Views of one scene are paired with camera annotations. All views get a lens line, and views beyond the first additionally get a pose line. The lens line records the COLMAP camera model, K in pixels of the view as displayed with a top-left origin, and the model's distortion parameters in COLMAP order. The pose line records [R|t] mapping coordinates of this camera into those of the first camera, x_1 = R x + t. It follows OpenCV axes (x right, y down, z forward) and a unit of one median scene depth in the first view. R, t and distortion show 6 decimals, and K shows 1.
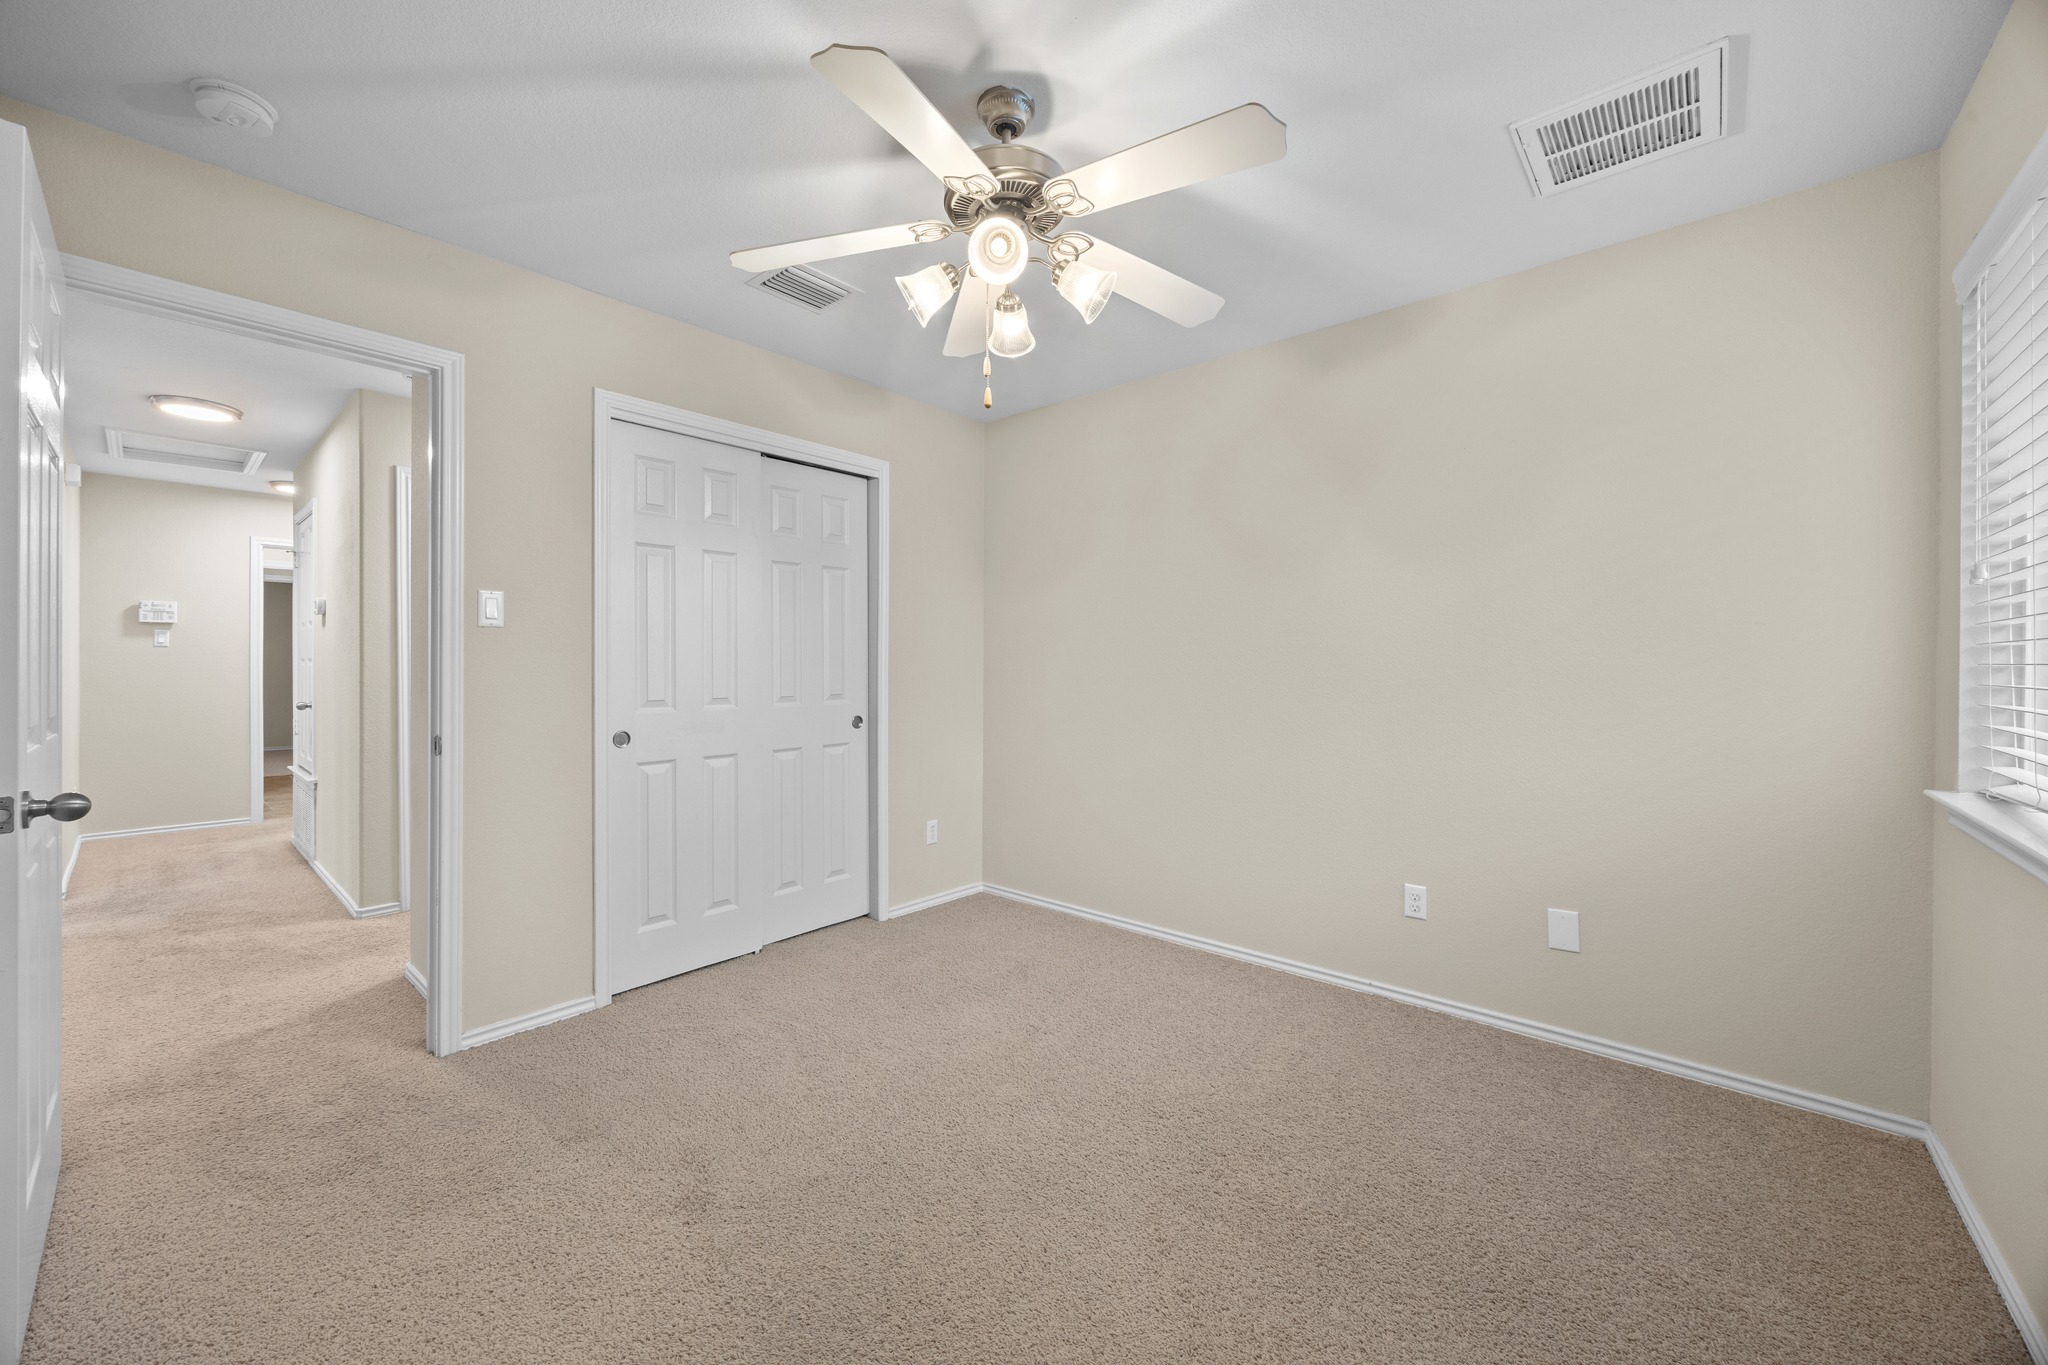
lens RADIAL K [[767.9, 0, 1021.5], [0, 767.9, 672.1], [0, 0, 1]] dist [-0.001710, 0.000027]
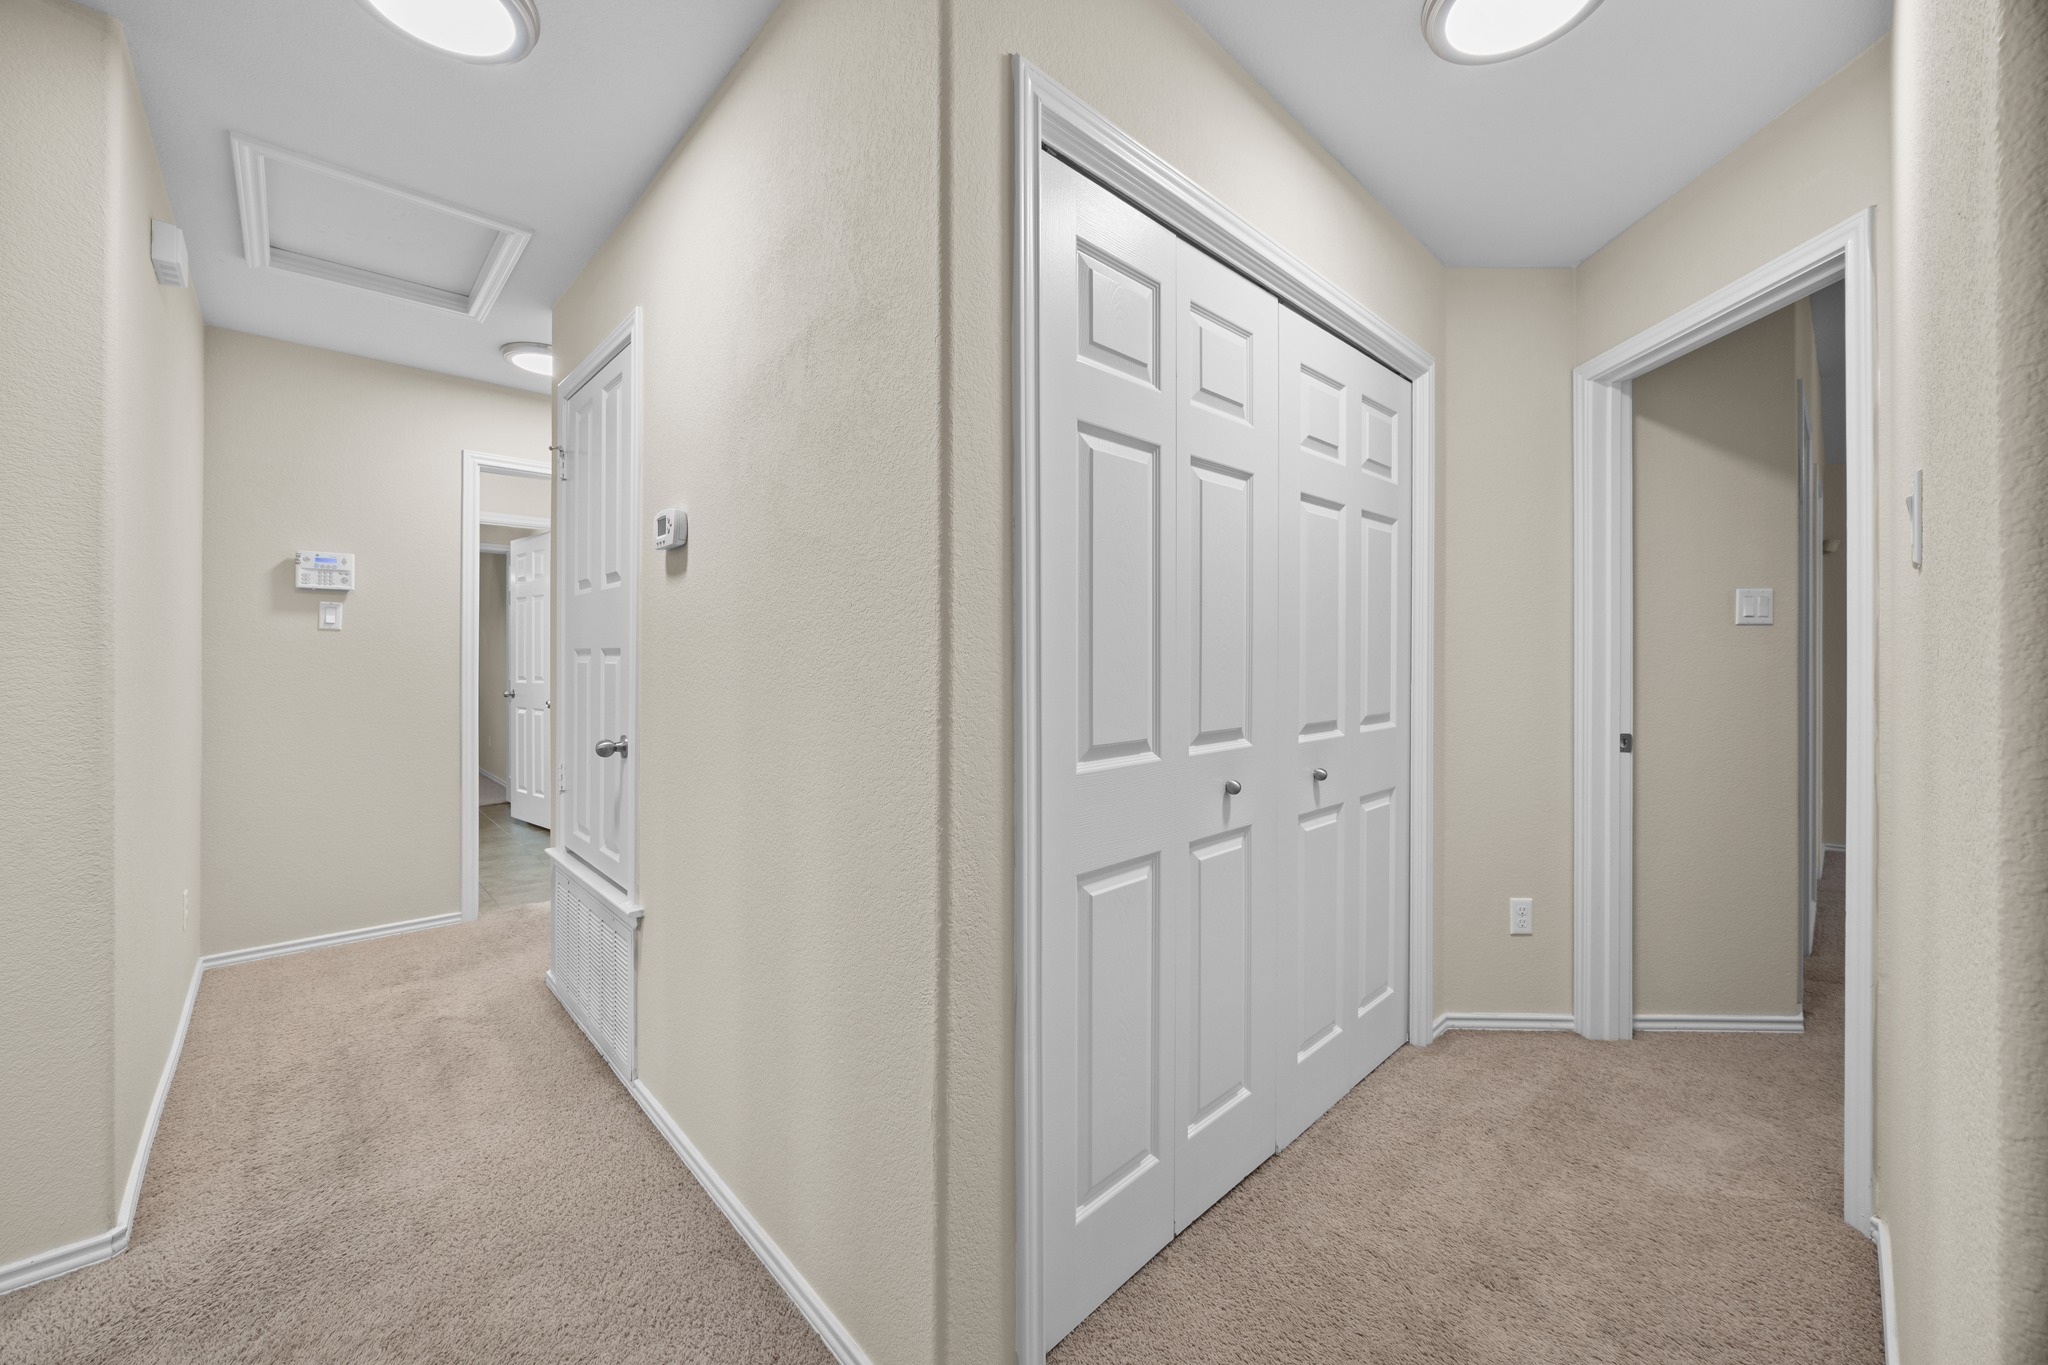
lens RADIAL K [[767.9, 0, 1025.7], [0, 767.9, 670.9], [0, 0, 1]] dist [-0.001710, 0.000027]
pose [[0.995577, 0.005619, -0.093786, -0.540771], [-0.005474, 0.999983, 0.001809, -0.005767], [0.093795, -0.001288, 0.995591, 0.468298]]
